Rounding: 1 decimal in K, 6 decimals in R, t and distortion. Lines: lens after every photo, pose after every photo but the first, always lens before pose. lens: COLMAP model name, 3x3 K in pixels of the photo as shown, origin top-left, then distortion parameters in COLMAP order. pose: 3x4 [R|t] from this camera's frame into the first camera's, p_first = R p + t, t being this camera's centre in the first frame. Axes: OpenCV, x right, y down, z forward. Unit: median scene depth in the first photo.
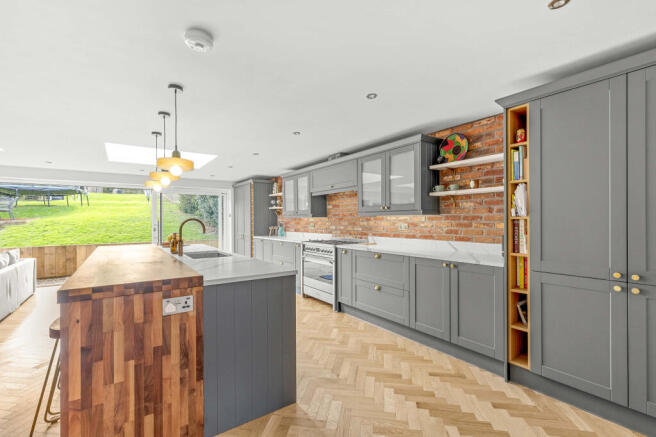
lens RADIAL K [[295.4, 0, 330.3], [0, 295.4, 220.3], [0, 0, 1]] dist [0.001176, 0.000033]
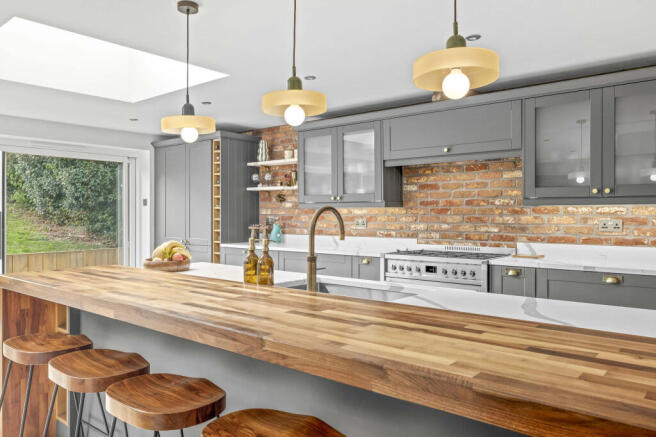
lens RADIAL K [[490.4, 0, 328.0], [0, 490.4, 218.5], [0, 0, 1]] dist [-0.001153, 0.000599]
pose [[0.967318, 0.003569, 0.253540, -0.424032], [-0.005841, 0.999949, 0.008210, 0.003683], [-0.253497, -0.009422, 0.967290, 0.198607]]
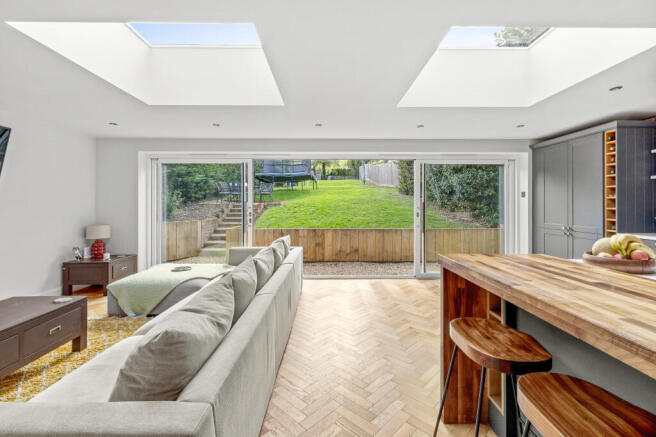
lens RADIAL K [[298.1, 0, 332.3], [0, 298.1, 202.5], [0, 0, 1]] dist [0.017000, 0.000064]
pose [[0.826510, 0.001973, -0.562919, -0.534726], [-0.004585, 0.999984, -0.003227, 0.007624], [0.562903, 0.005248, 0.826506, 0.416210]]
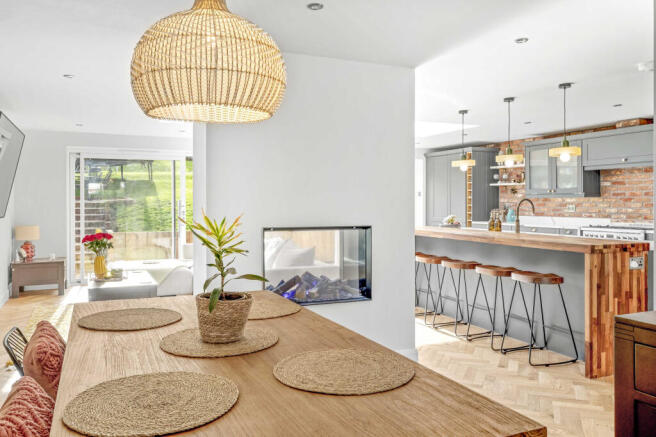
lens RADIAL K [[521.5, 0, 327.3], [0, 521.5, 200.9], [0, 0, 1]] dist [0.006089, 0.003201]
pose [[0.977963, 0.004242, -0.208736, -0.495373], [-0.004200, 0.999991, 0.000643, 0.001789], [0.208736, 0.000248, 0.977972, -0.581311]]
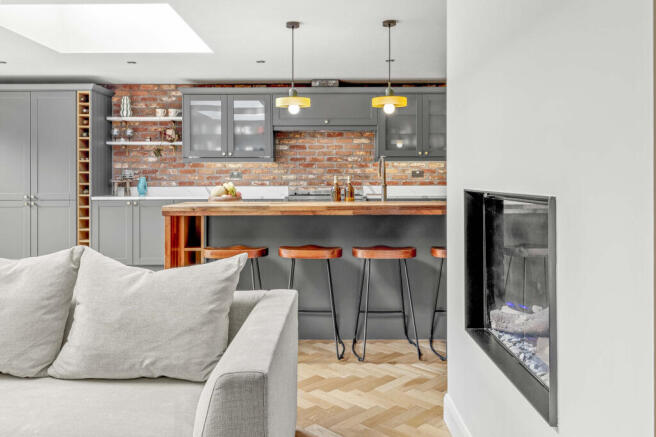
lens RADIAL K [[542.6, 0, 328.8], [0, 542.6, 177.0], [0, 0, 1]] dist [0.005121, 0.000709]
pose [[0.577792, 0.003569, 0.816176, -1.124447], [-0.000912, 0.999993, -0.003727, 0.032970], [-0.816183, 0.001409, 0.577791, 0.187309]]
